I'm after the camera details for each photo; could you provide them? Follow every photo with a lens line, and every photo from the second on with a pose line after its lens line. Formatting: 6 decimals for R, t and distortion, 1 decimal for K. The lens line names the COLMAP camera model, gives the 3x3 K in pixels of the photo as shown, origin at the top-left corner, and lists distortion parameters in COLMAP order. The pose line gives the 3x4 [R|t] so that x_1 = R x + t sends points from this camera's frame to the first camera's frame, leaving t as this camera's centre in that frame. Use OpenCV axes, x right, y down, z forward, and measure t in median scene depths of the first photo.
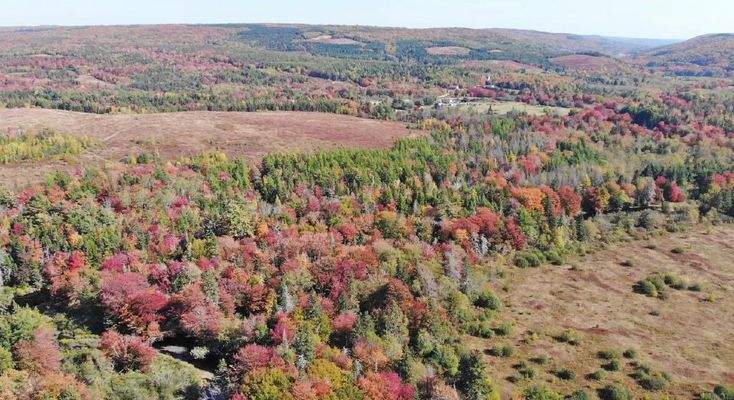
lens RADIAL K [[553.3, 0, 367.0], [0, 553.3, 200.0], [0, 0, 1]] dist [0.195759, -0.400168]
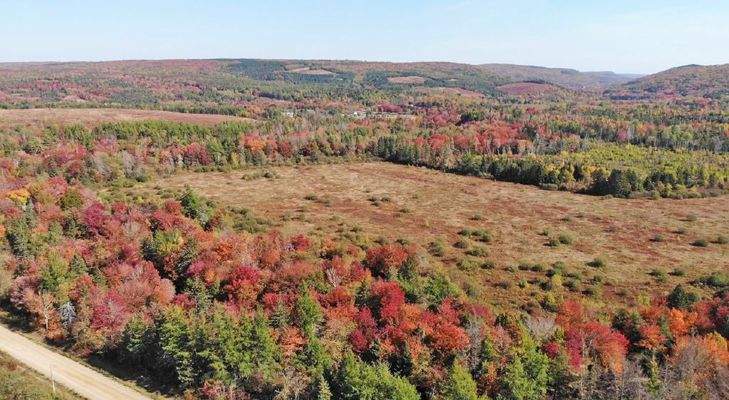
lens RADIAL K [[544.3, 0, 374.0], [0, 544.3, 200.4], [0, 0, 1]] dist [0.173082, -0.366753]
pose [[0.999055, 0.007414, -0.042818, 0.179758], [-0.010015, 0.998096, -0.060860, 0.061161], [0.042286, 0.061231, 0.997228, -0.121371]]
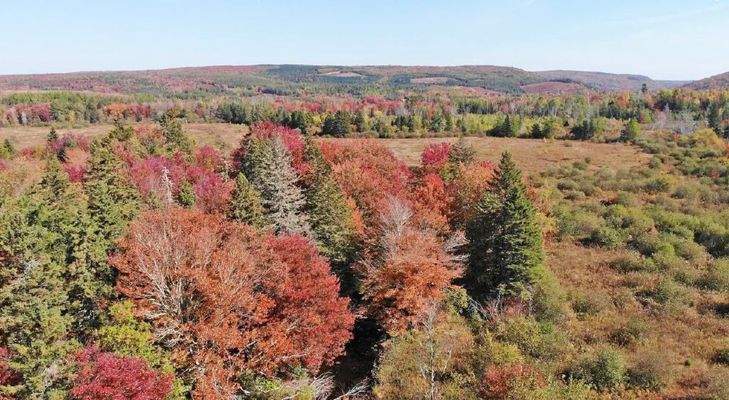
lens RADIAL K [[544.3, 0, 374.0], [0, 544.3, 200.4], [0, 0, 1]] dist [0.173082, -0.366753]
pose [[0.981909, 0.030166, -0.186936, 0.348736], [-0.045719, 0.995790, -0.079453, 0.091968], [0.183752, 0.086562, 0.979154, -0.103491]]
